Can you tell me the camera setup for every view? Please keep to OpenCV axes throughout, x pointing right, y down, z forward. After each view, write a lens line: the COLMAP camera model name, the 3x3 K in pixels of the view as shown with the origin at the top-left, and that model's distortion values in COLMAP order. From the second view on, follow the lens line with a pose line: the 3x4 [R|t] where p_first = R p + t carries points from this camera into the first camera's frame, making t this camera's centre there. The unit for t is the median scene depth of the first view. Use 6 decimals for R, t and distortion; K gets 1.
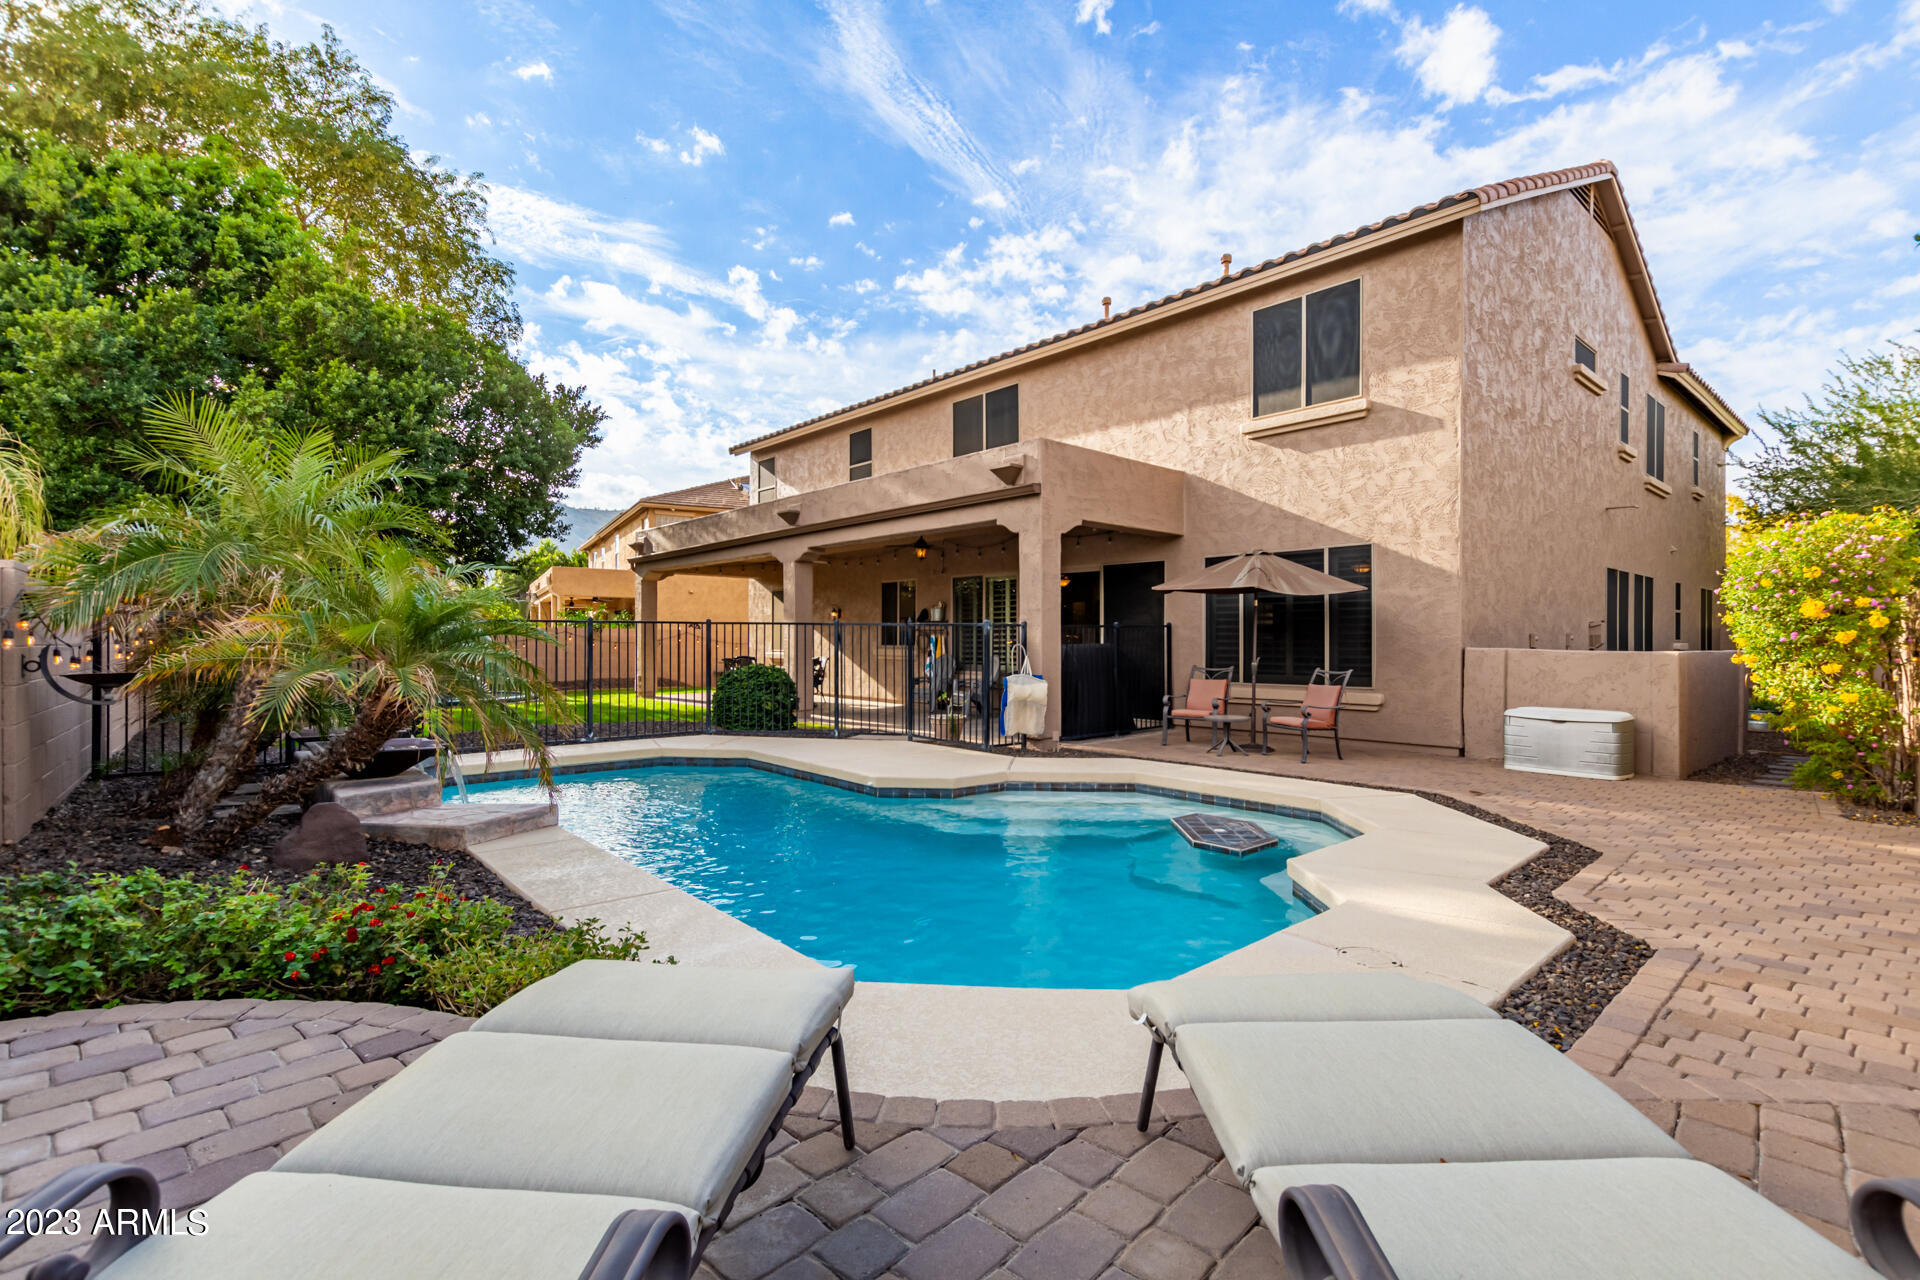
lens RADIAL K [[877.0, 0, 975.4], [0, 877.0, 642.0], [0, 0, 1]] dist [0.011028, -0.000627]
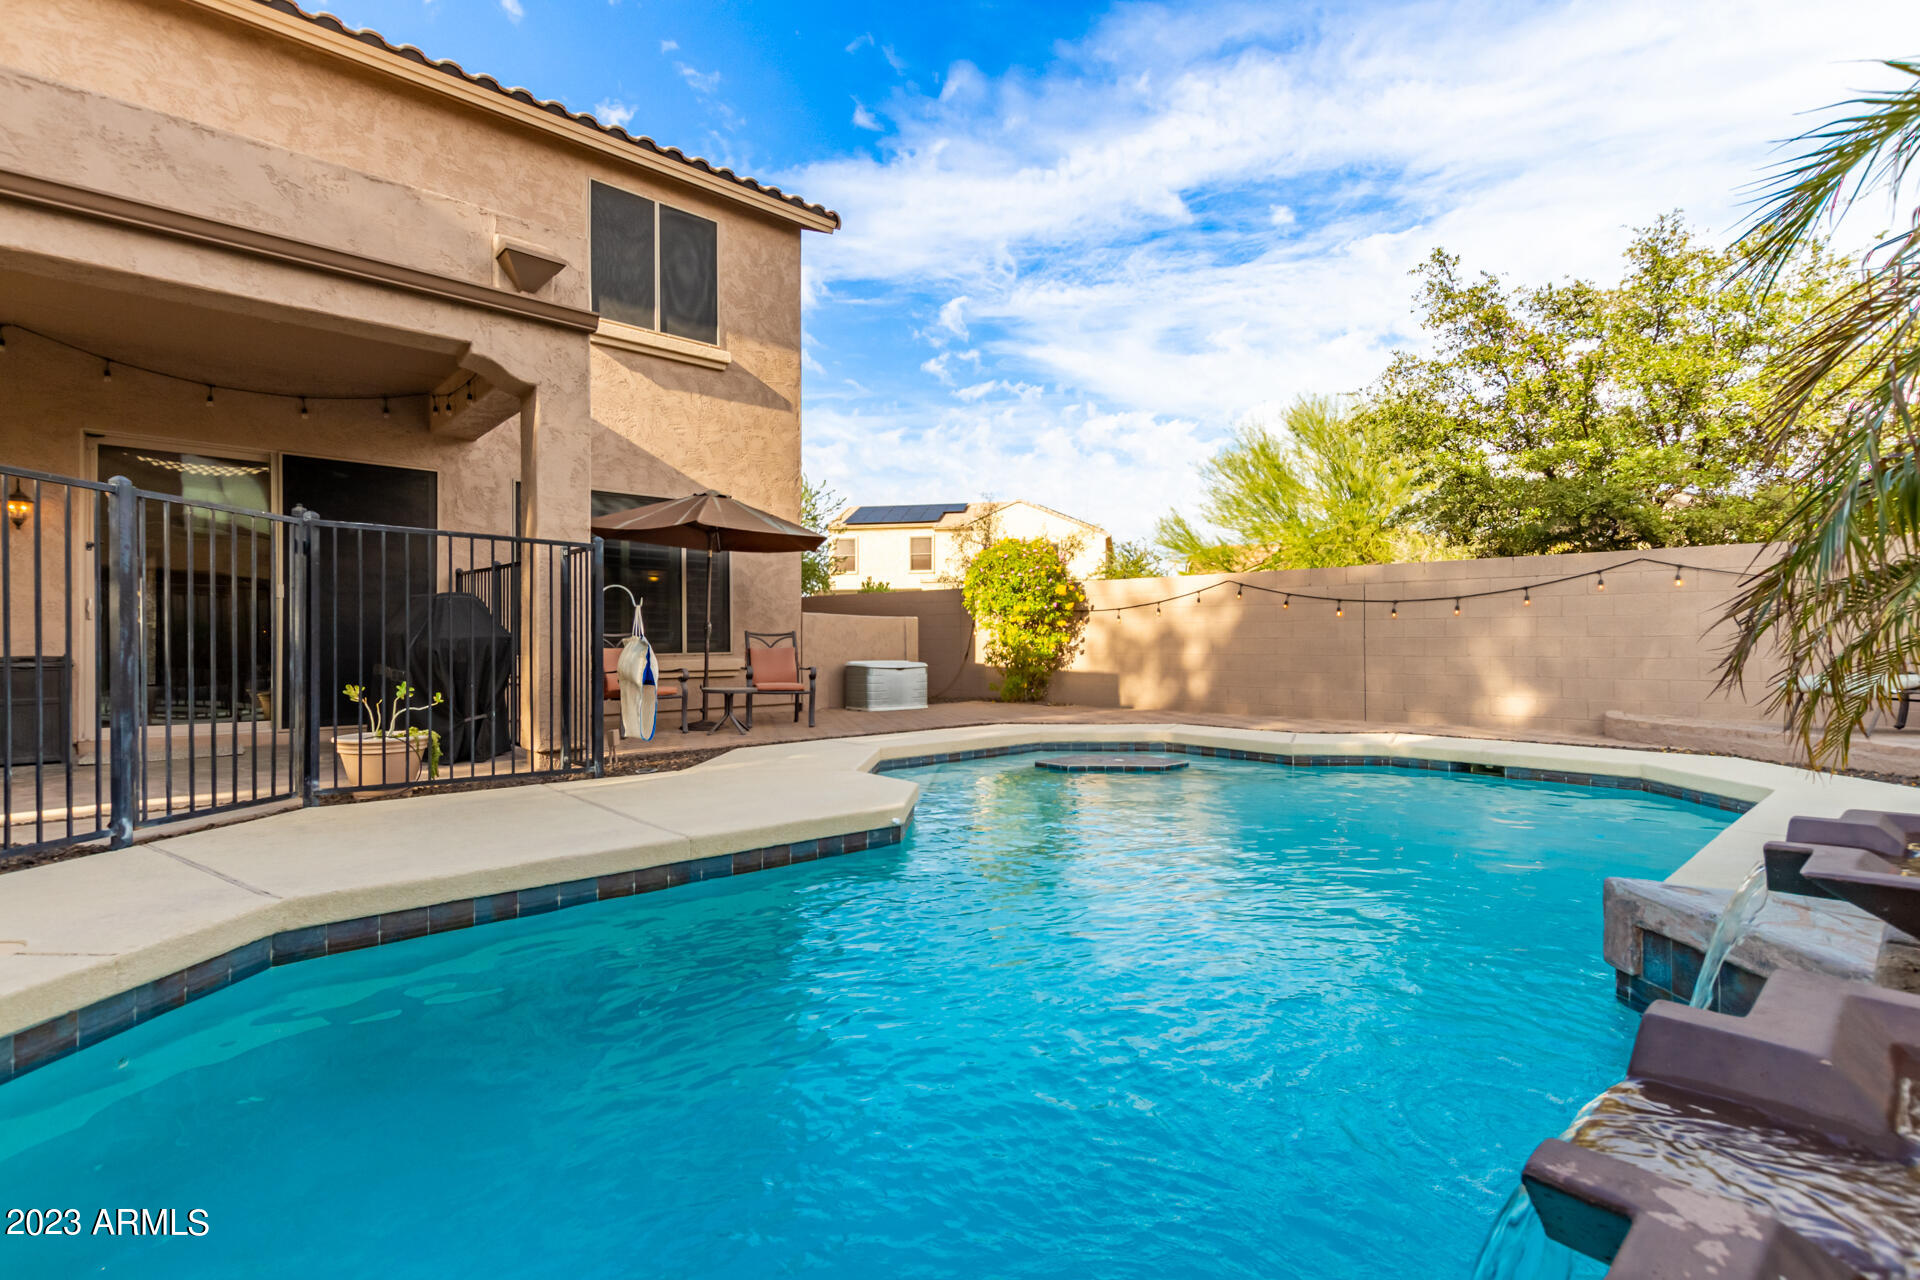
lens RADIAL K [[877.0, 0, 944.8], [0, 877.0, 639.8], [0, 0, 1]] dist [0.011028, -0.000627]
pose [[0.006665, -0.002327, 0.999975, -0.491371], [0.001120, 0.999997, 0.002320, 0.034339], [-0.999977, 0.001104, 0.006667, 0.716047]]
